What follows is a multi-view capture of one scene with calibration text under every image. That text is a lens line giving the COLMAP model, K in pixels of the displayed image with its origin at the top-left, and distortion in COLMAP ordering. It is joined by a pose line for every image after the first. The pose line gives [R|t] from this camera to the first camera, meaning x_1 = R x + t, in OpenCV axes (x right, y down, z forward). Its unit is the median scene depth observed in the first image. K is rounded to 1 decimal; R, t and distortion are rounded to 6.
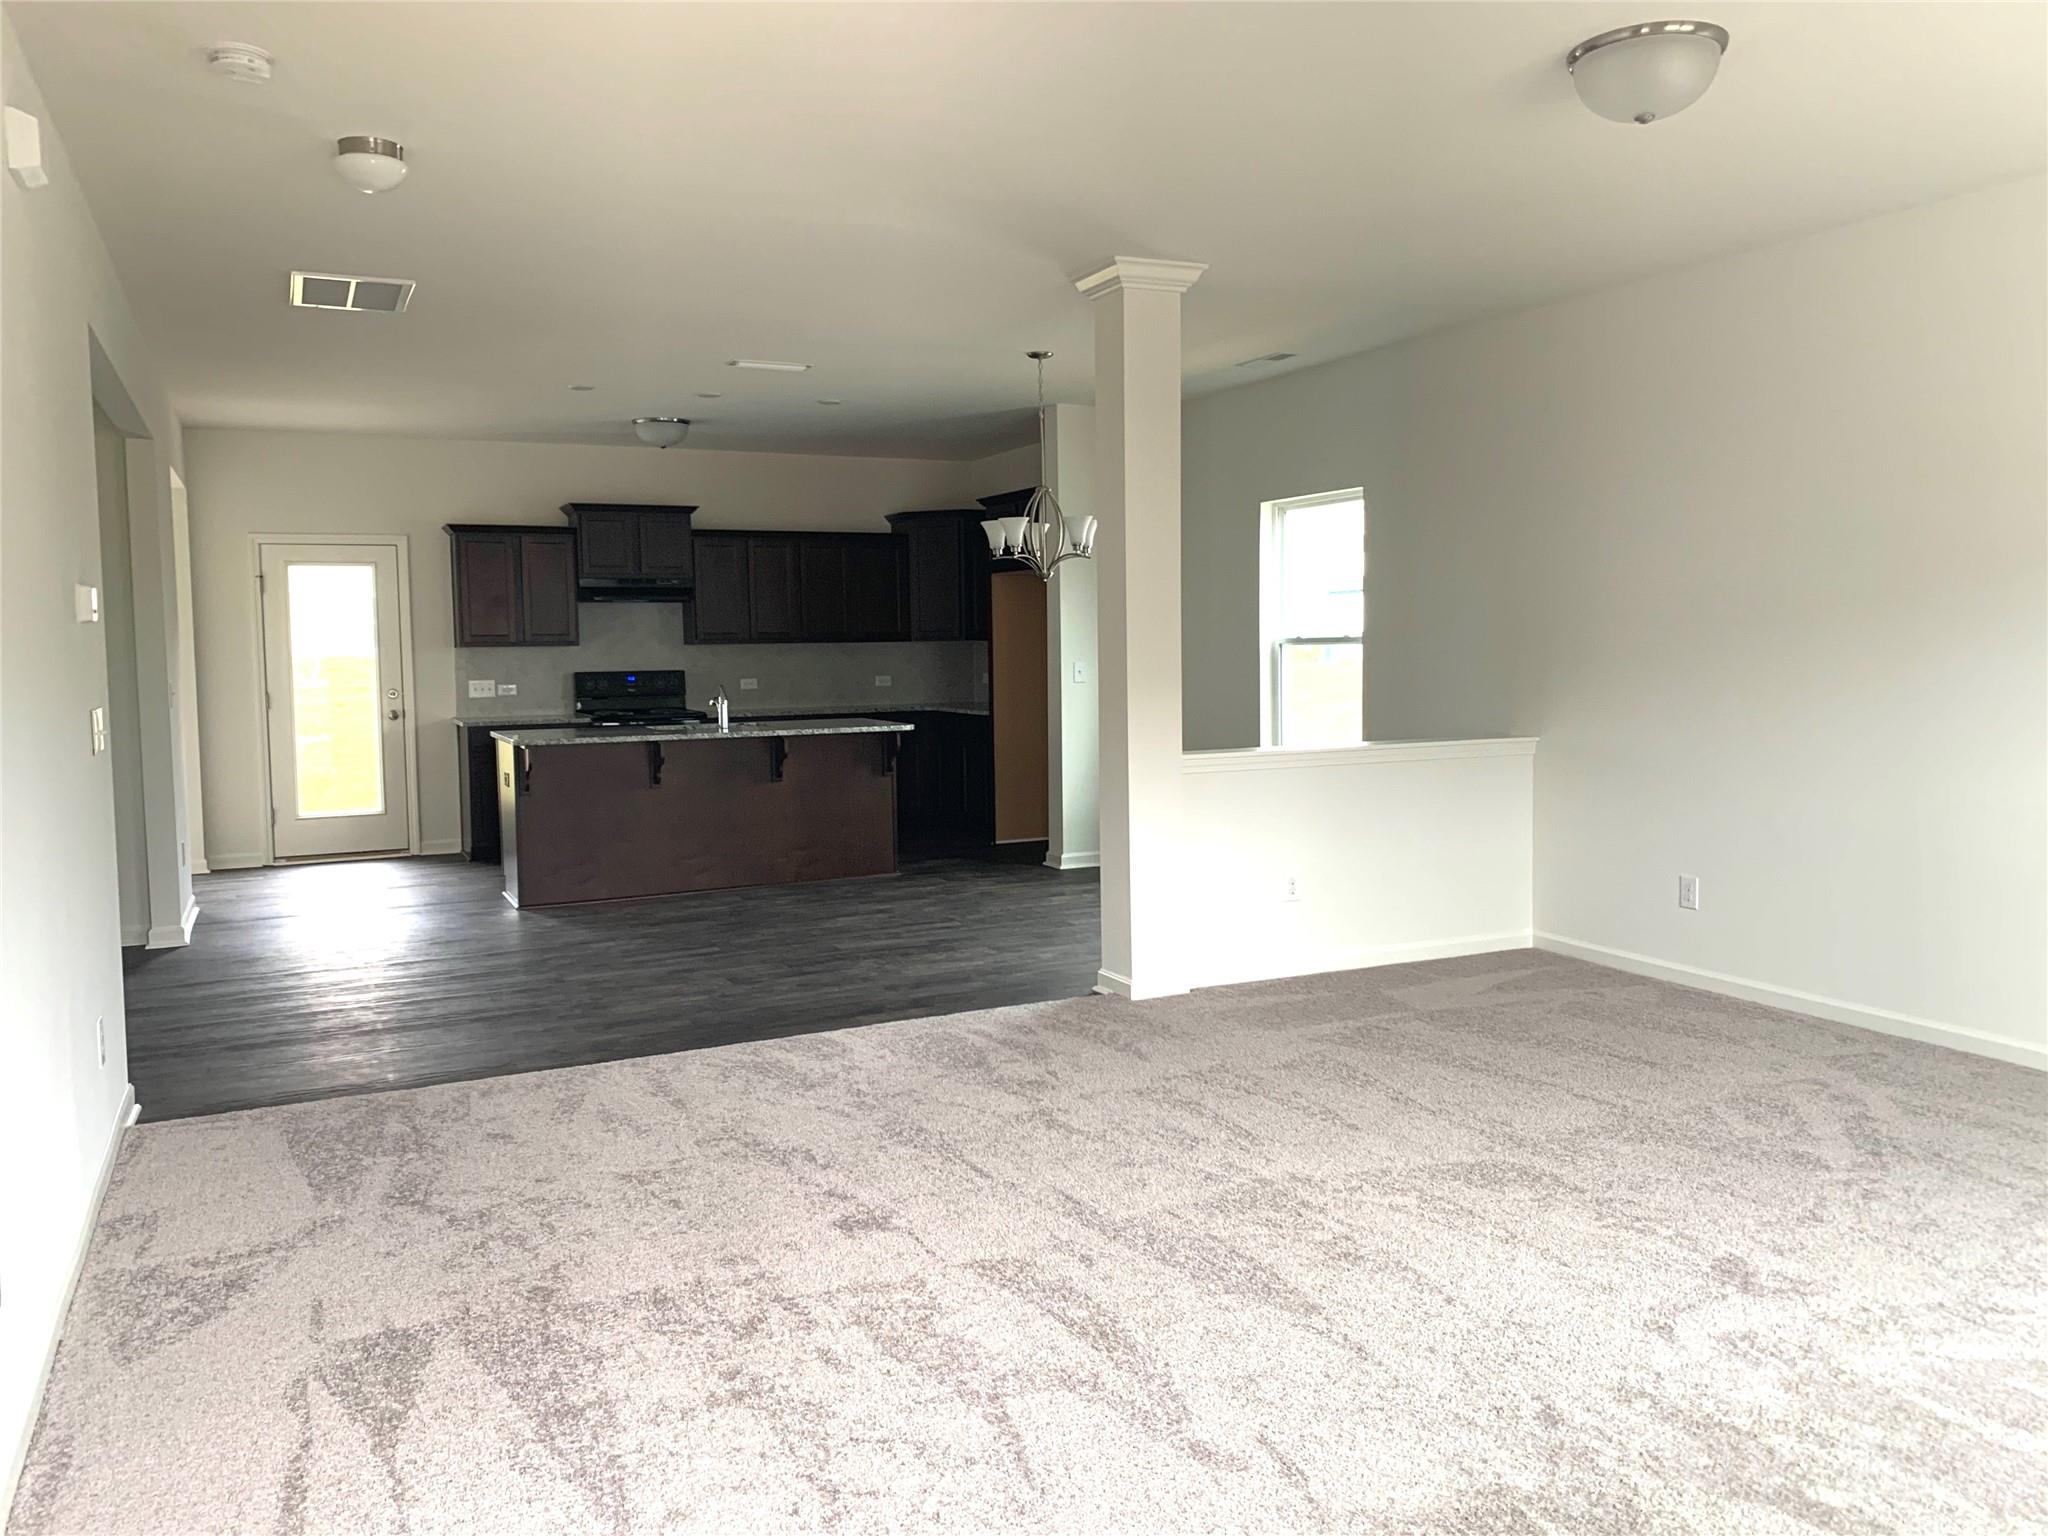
lens RADIAL K [[1573.9, 0, 1027.1], [0, 1573.9, 774.0], [0, 0, 1]] dist [0.047153, -0.065613]
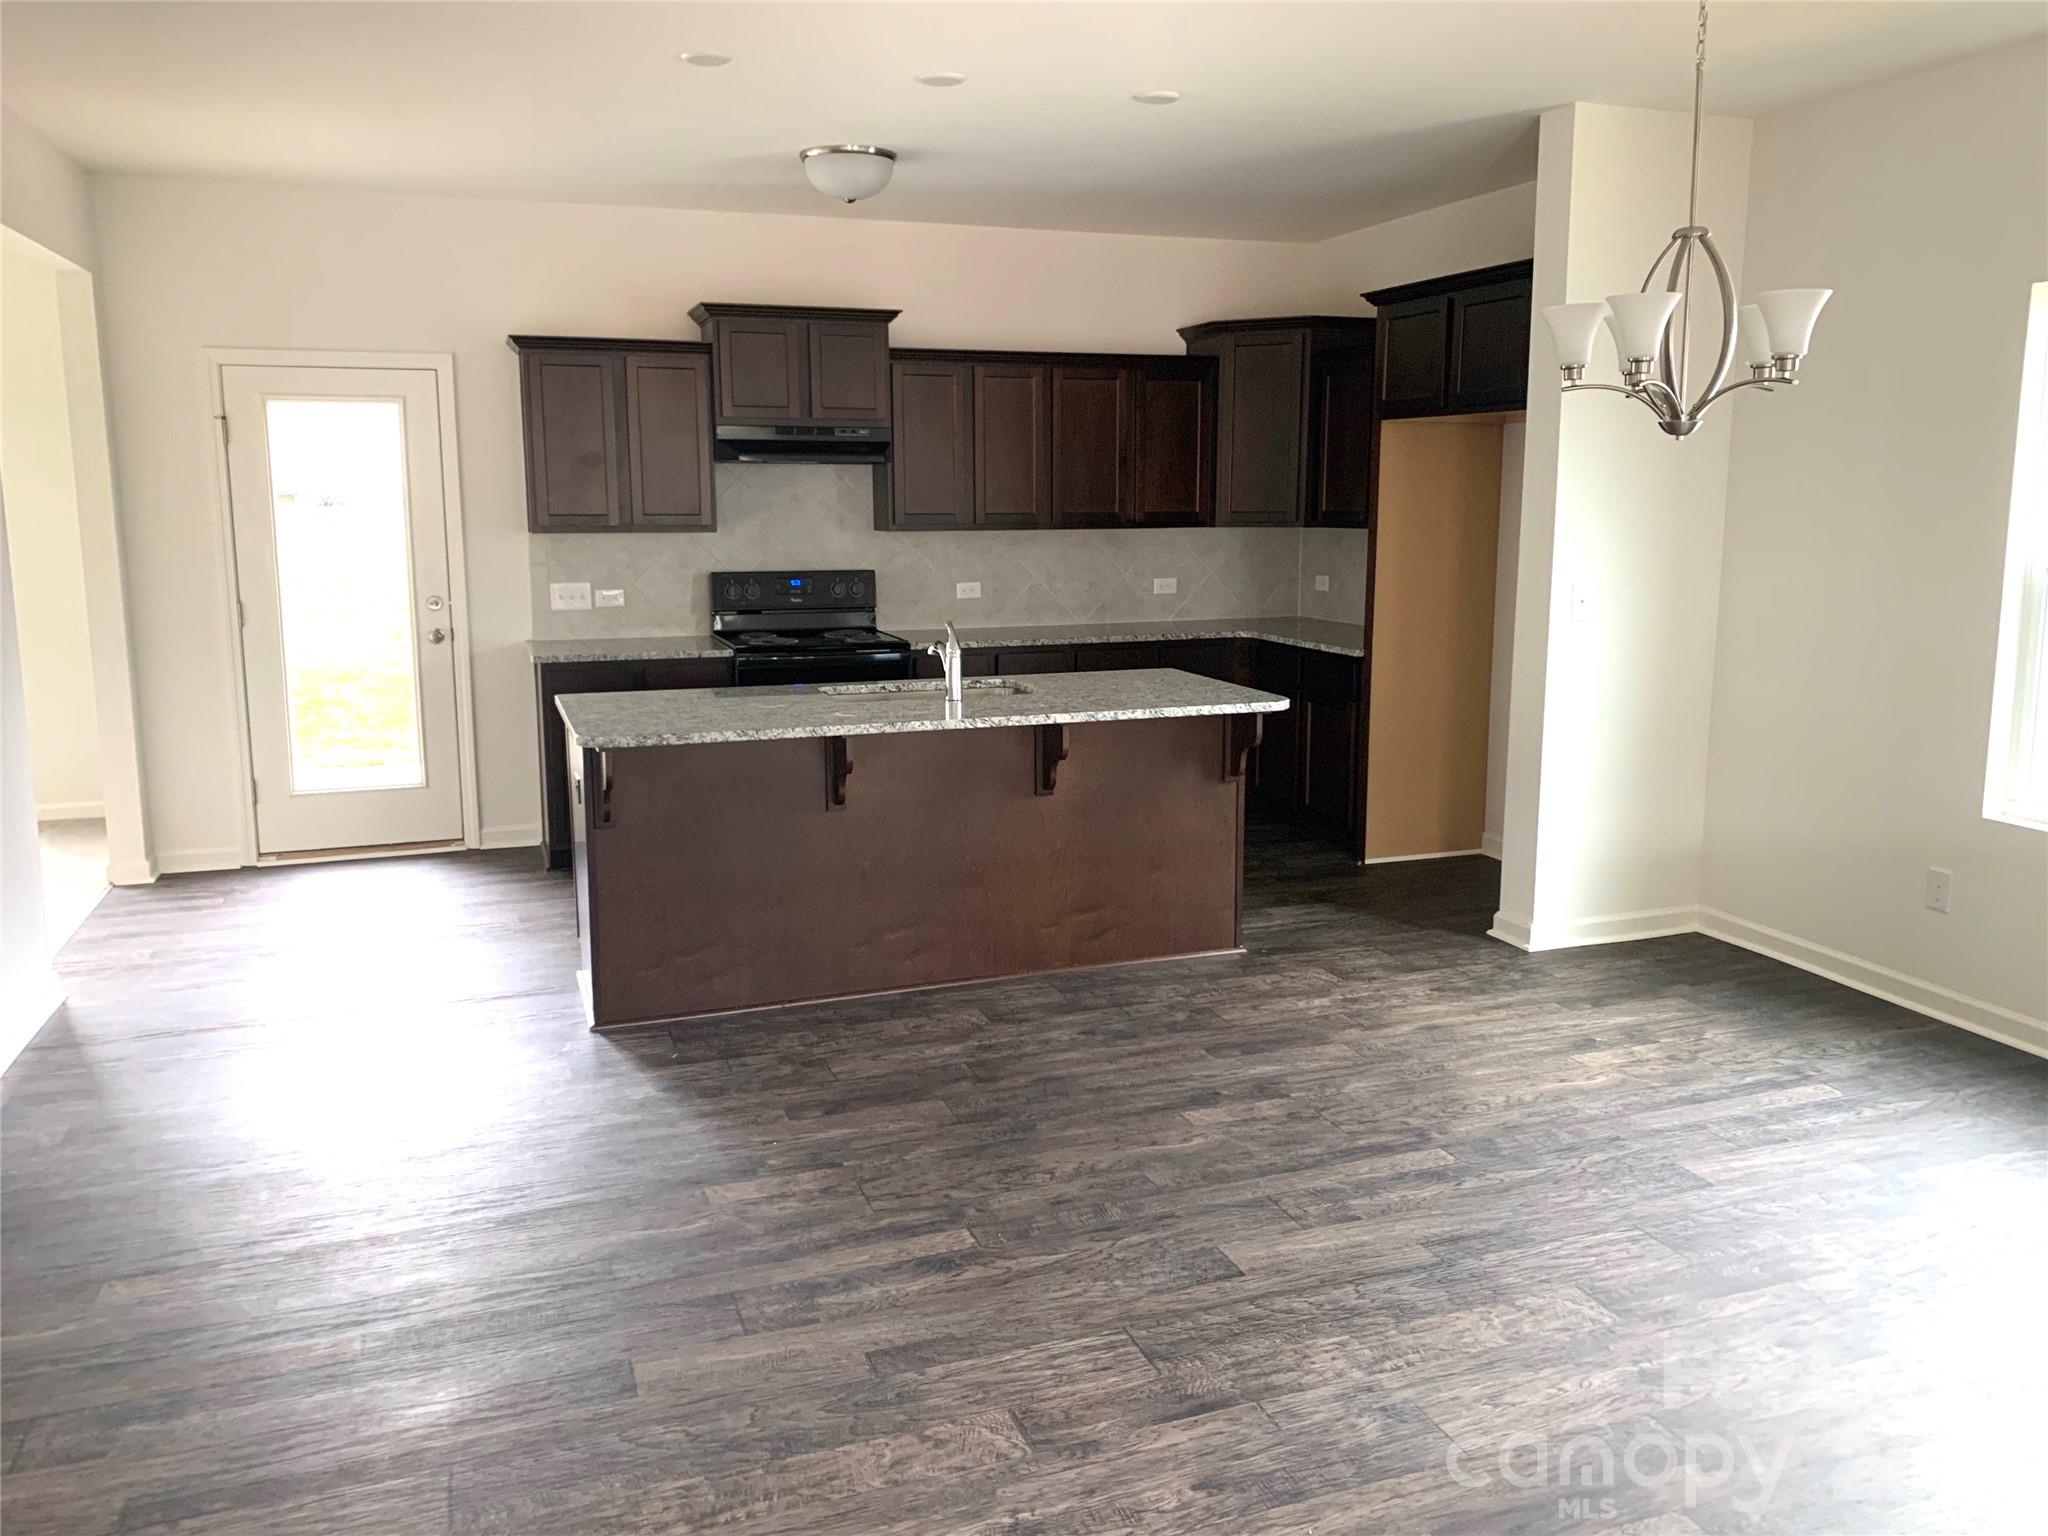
lens RADIAL K [[1573.9, 0, 1020.1], [0, 1573.9, 766.1], [0, 0, 1]] dist [0.047153, -0.065613]
pose [[0.994317, 0.031377, -0.101727, -0.093358], [-0.021823, 0.995361, 0.093708, -0.049829], [0.104195, -0.090955, 0.990389, 0.372706]]
